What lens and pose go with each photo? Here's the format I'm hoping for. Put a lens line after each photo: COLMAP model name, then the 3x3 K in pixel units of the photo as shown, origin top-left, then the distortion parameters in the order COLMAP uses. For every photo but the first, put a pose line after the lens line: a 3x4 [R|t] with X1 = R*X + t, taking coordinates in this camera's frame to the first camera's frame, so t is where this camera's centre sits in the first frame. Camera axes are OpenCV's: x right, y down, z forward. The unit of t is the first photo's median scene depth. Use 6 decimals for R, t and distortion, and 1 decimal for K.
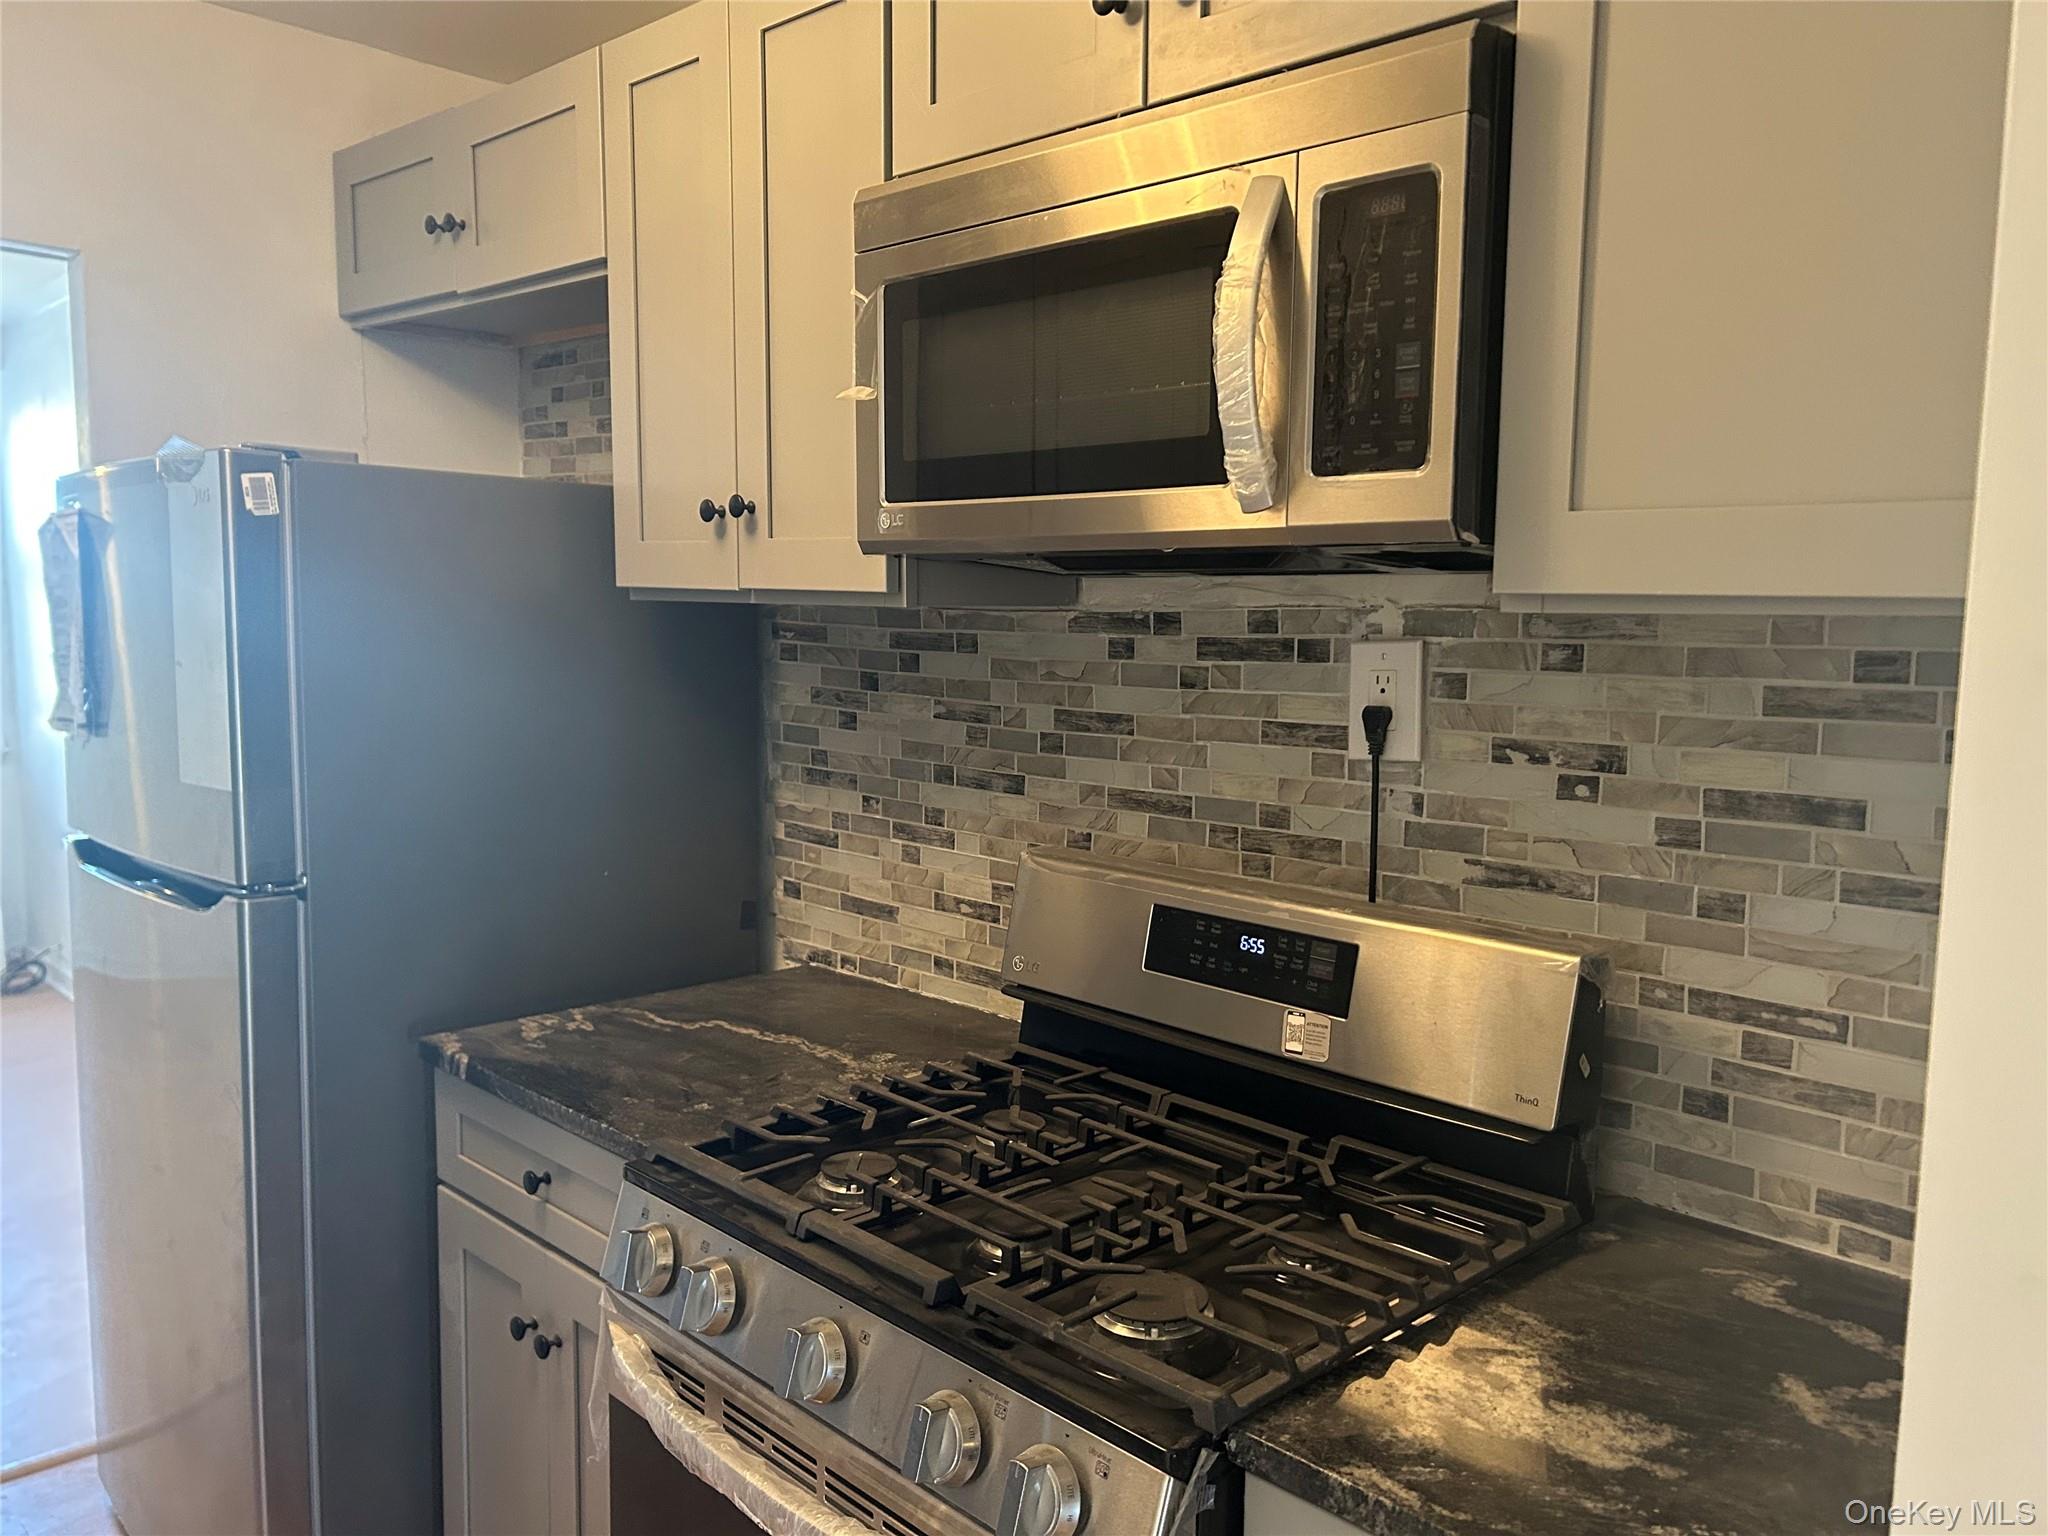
lens RADIAL K [[1520.0, 0, 1062.7], [0, 1520.0, 790.3], [0, 0, 1]] dist [0.035646, -0.047830]
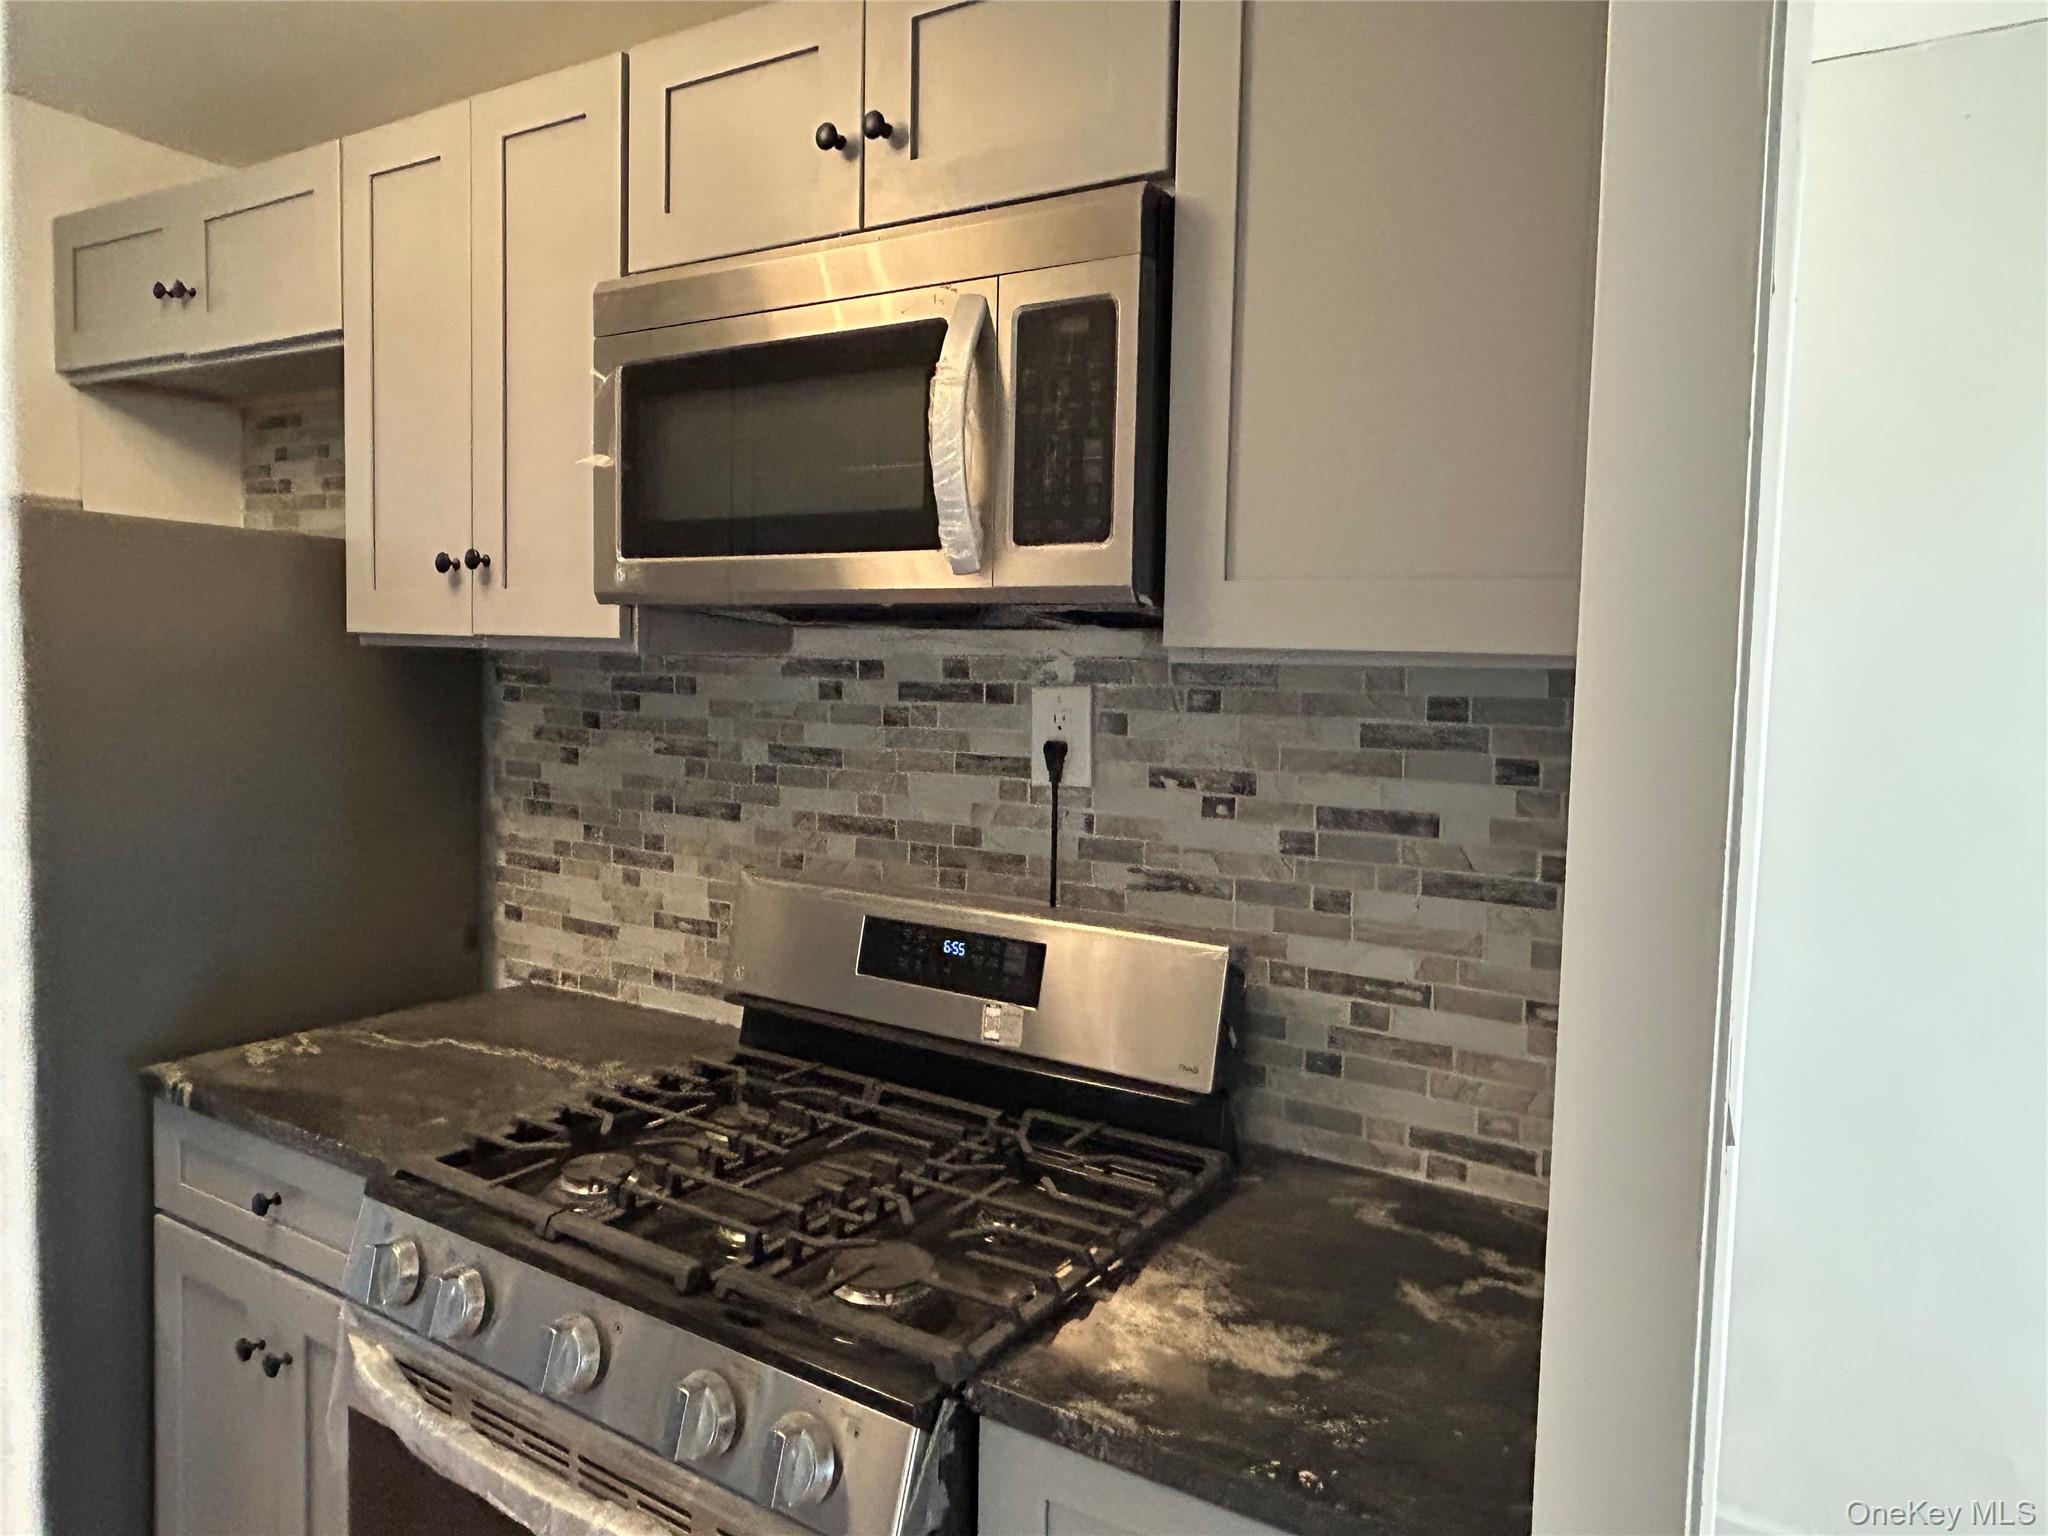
lens RADIAL K [[1298.3, 0, 1026.4], [0, 1298.3, 747.8], [0, 0, 1]] dist [-0.009306, -0.007609]
pose [[0.974945, -0.004137, 0.222408, -0.039914], [0.015705, 0.998612, -0.050273, 0.000530], [-0.221891, 0.052507, 0.973657, 0.022985]]
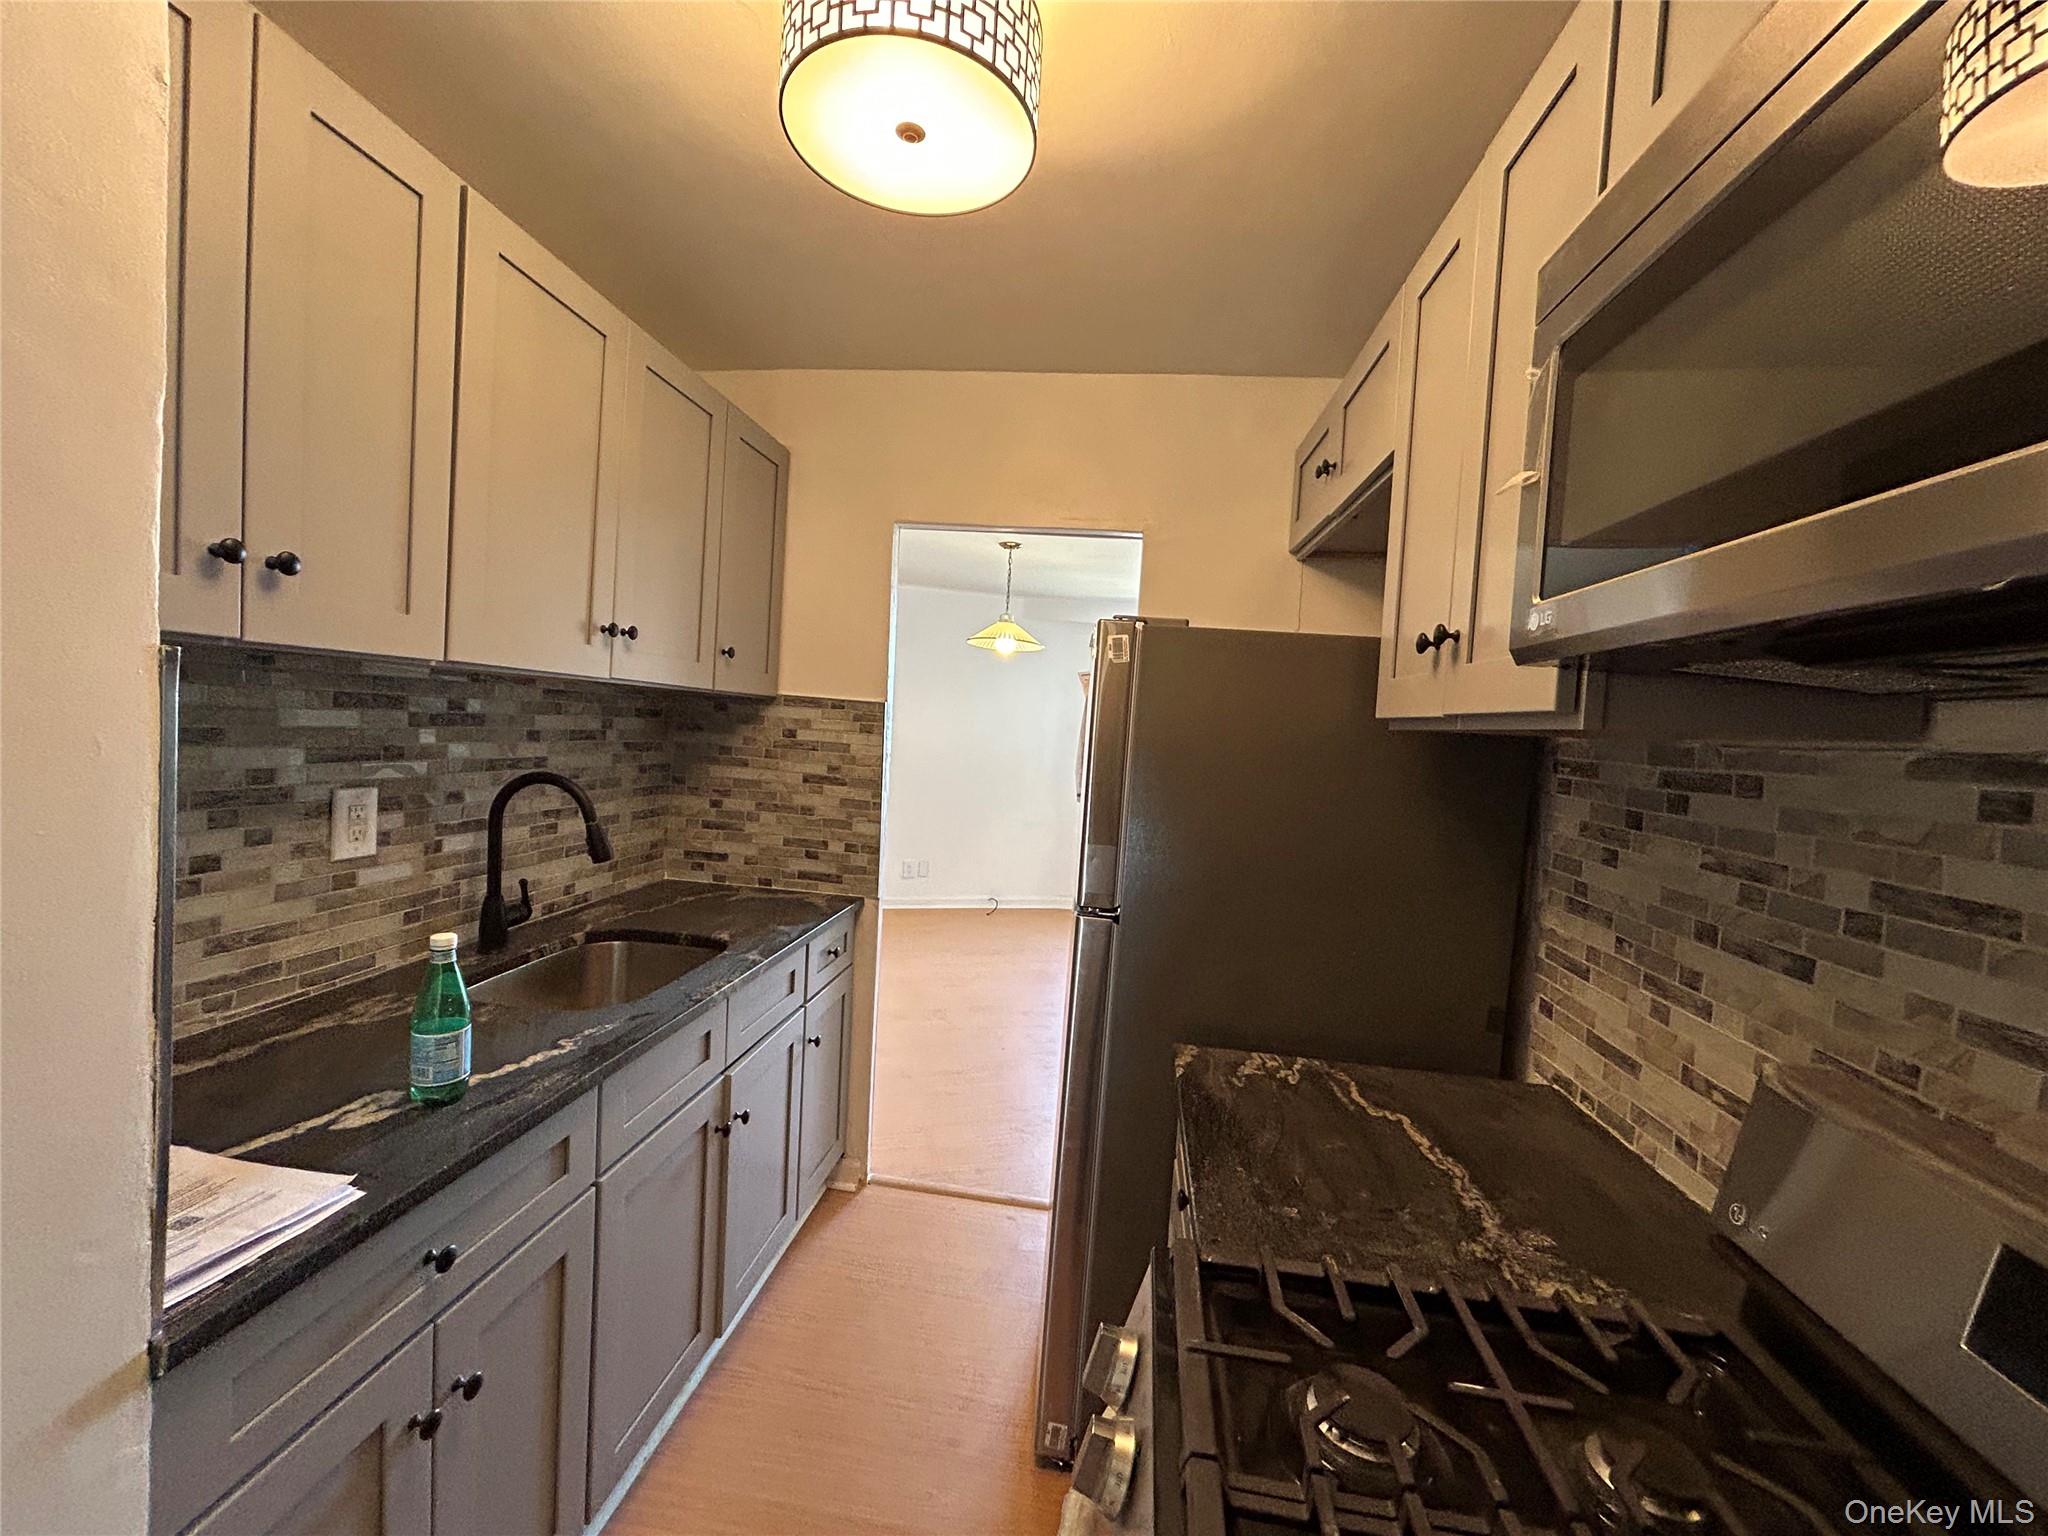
lens RADIAL K [[823.6, 0, 1024.4], [0, 823.6, 767.9], [0, 0, 1]] dist [-0.000245, 0.000616]
pose [[0.597408, 0.060475, -0.799654, 0.081186], [-0.146222, 0.988651, -0.034472, -0.041227], [0.788494, 0.137521, 0.599471, 0.516249]]
